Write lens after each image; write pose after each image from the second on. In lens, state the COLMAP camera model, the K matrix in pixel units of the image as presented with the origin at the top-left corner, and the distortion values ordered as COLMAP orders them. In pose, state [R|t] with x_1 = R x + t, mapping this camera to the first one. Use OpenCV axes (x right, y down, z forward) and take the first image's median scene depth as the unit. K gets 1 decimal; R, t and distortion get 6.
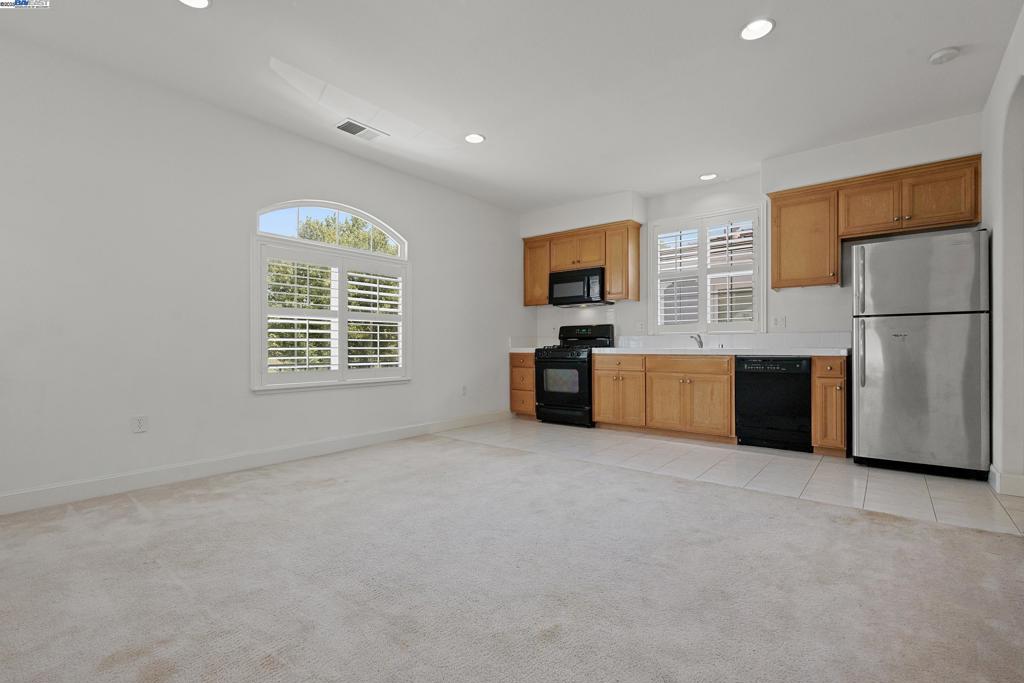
lens RADIAL K [[468.8, 0, 509.2], [0, 468.8, 345.2], [0, 0, 1]] dist [0.000863, -0.000203]
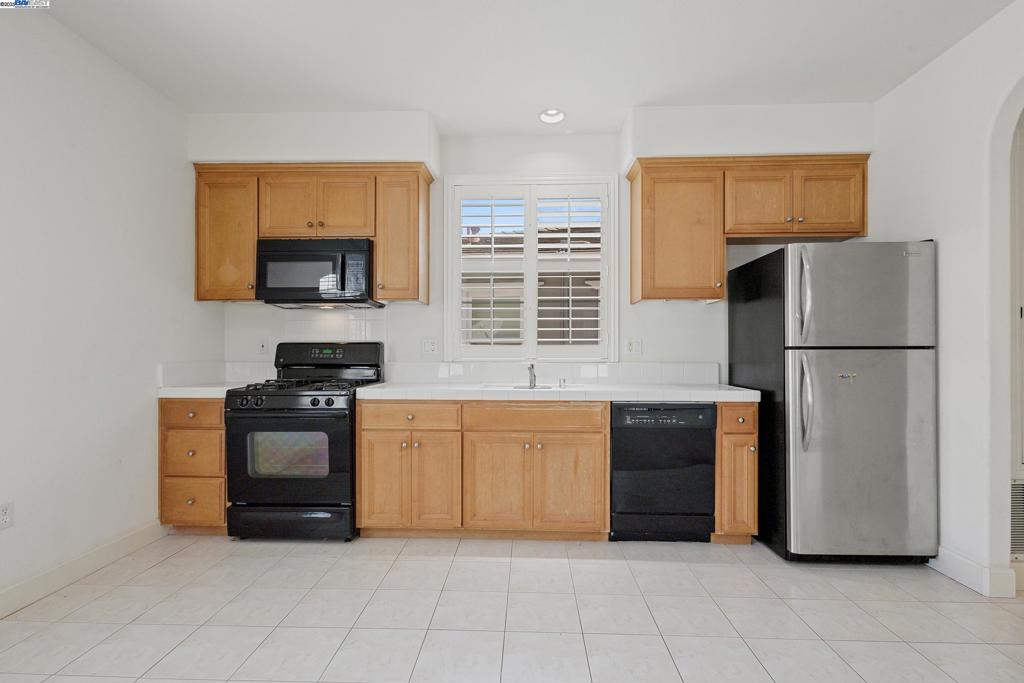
lens RADIAL K [[476.9, 0, 513.6], [0, 476.9, 351.3], [0, 0, 1]] dist [0.002725, -0.000140]
pose [[0.798549, 0.004801, 0.601910, -0.004219], [-0.004378, 0.999988, -0.002168, -0.034932], [-0.601914, -0.000903, 0.798561, 0.460820]]
